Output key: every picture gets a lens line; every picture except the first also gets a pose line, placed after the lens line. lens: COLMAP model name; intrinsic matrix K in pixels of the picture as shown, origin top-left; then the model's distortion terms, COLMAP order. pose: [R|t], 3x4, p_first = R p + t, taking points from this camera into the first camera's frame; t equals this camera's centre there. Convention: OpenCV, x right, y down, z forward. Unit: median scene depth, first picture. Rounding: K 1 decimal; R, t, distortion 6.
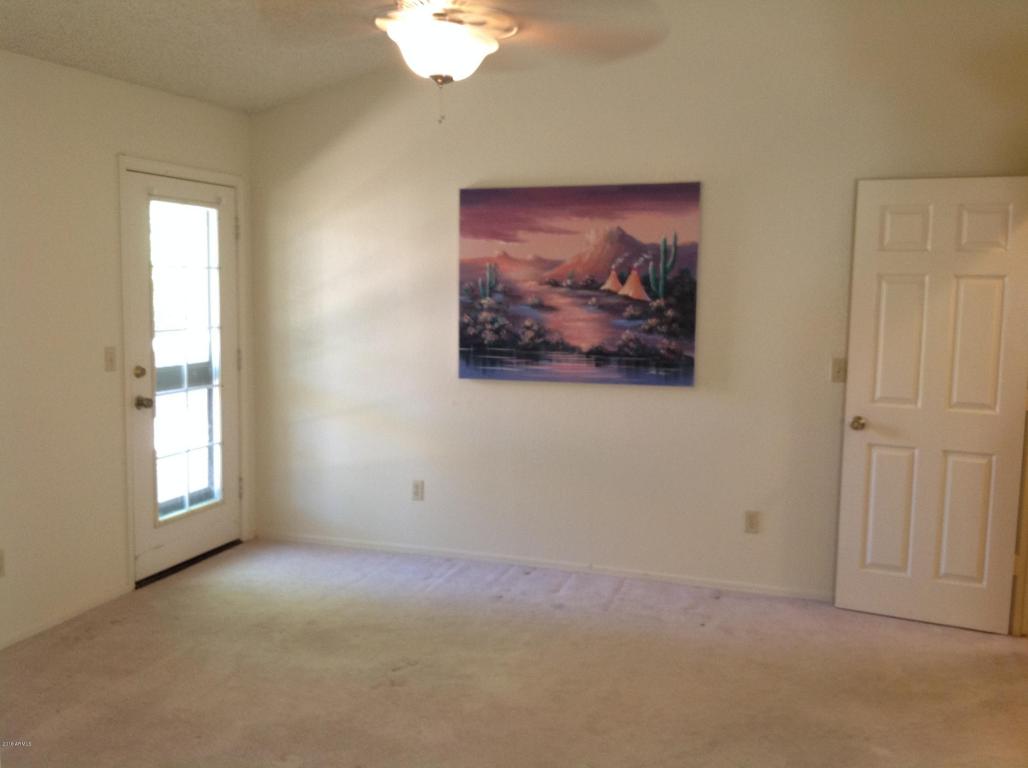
lens RADIAL K [[948.6, 0, 514.0], [0, 948.6, 384.0], [0, 0, 1]] dist [-0.009442, -0.011355]
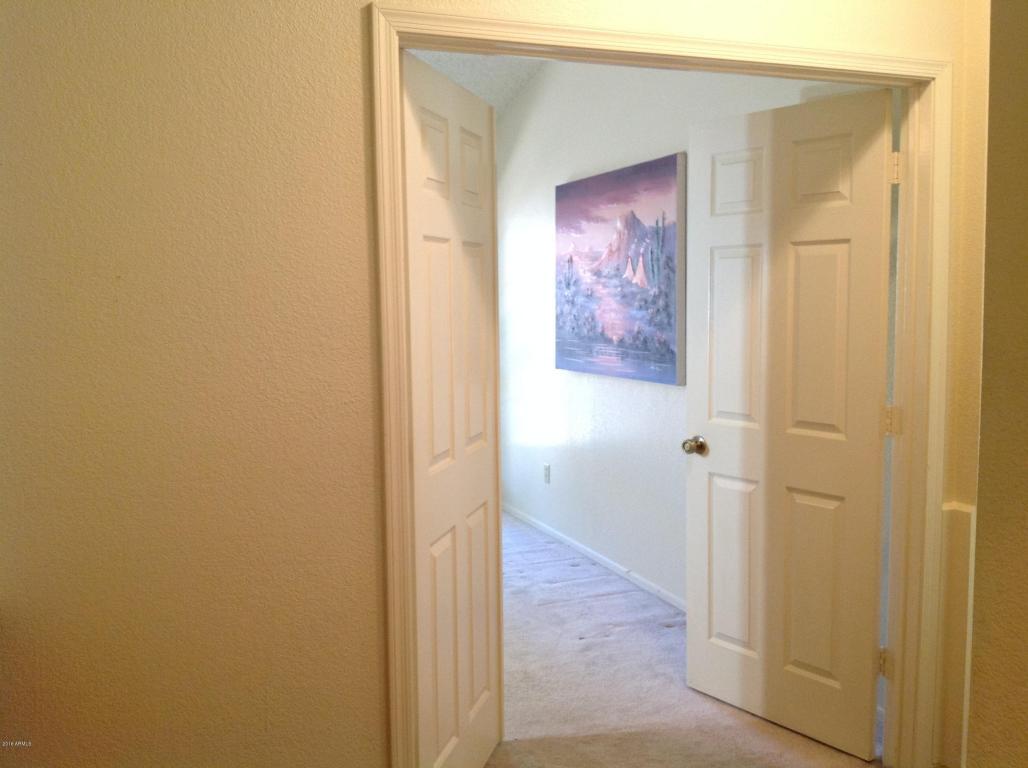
lens RADIAL K [[948.6, 0, 514.0], [0, 948.6, 384.0], [0, 0, 1]] dist [-0.009442, -0.011355]
pose [[0.646965, 0.063058, -0.759908, 0.744490], [-0.083259, 0.996458, 0.011802, 0.003464], [0.757960, 0.055633, 0.649924, 0.307235]]
